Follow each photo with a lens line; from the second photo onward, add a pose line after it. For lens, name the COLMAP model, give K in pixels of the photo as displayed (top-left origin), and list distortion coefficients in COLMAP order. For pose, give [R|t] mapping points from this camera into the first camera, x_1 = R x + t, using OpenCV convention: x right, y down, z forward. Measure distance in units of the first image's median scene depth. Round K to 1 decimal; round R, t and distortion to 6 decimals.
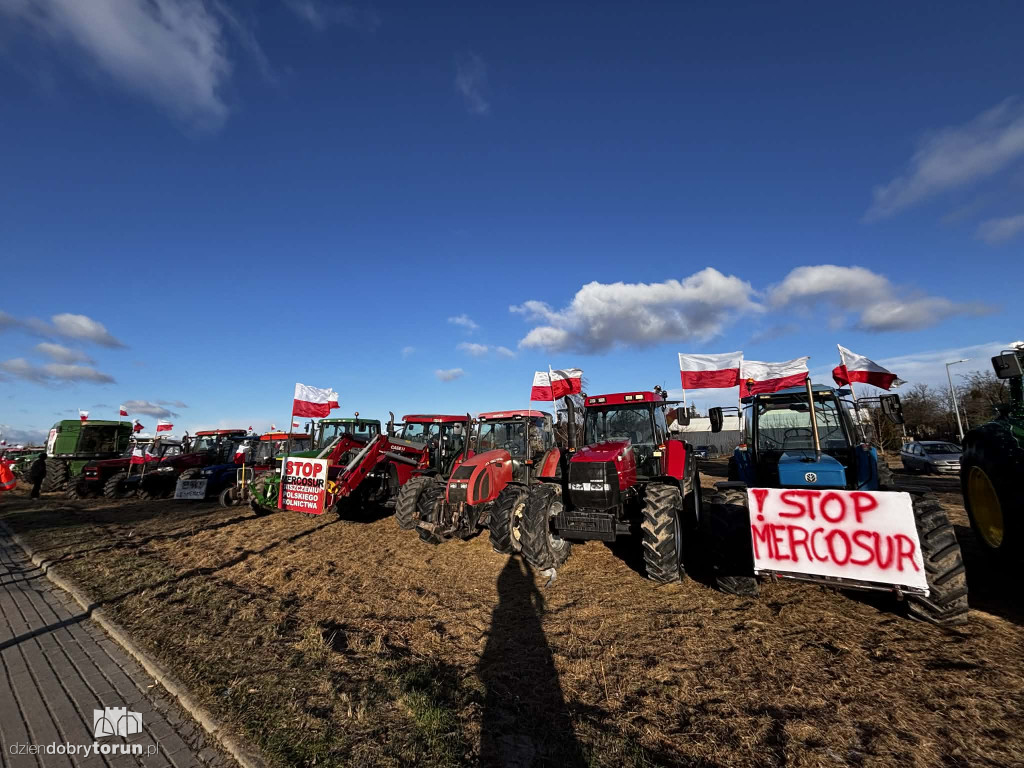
lens RADIAL K [[412.5, 0, 510.8], [0, 412.5, 386.1], [0, 0, 1]] dist [0.000546, -0.000549]
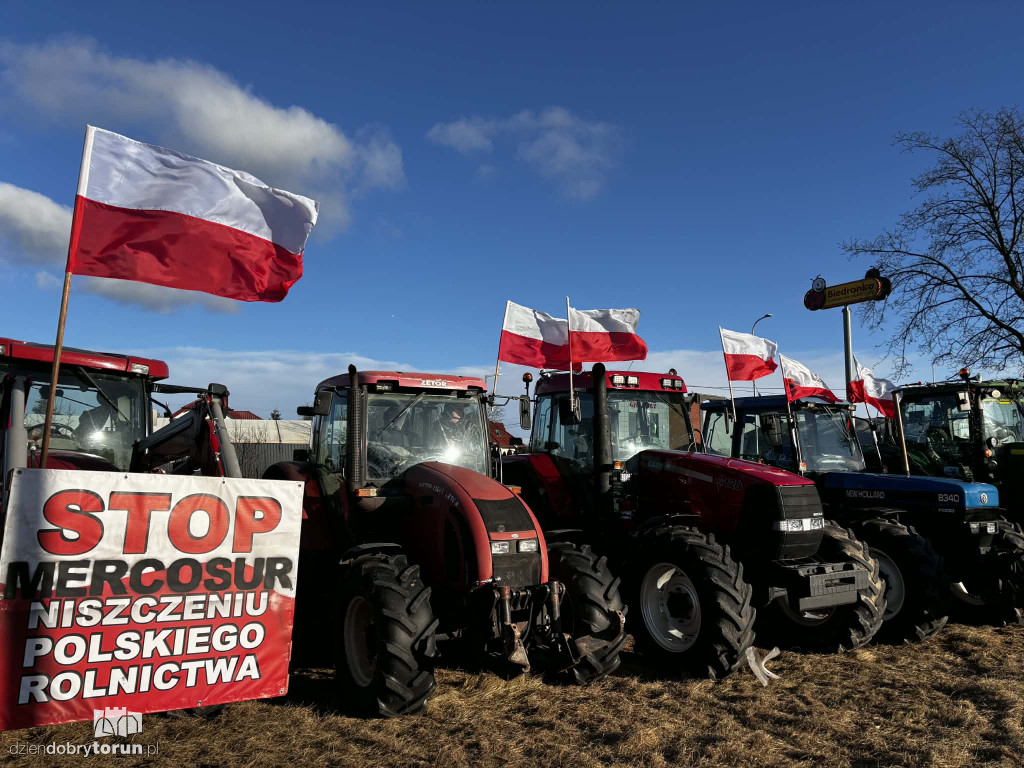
lens RADIAL K [[762.5, 0, 509.2], [0, 762.5, 382.1], [0, 0, 1]] dist [0.052909, -0.046108]
pose [[0.468424, 0.114839, 0.876009, -1.623795], [-0.143072, 0.988289, -0.053053, 0.242793], [-0.871842, -0.100481, 0.479369, 1.315436]]
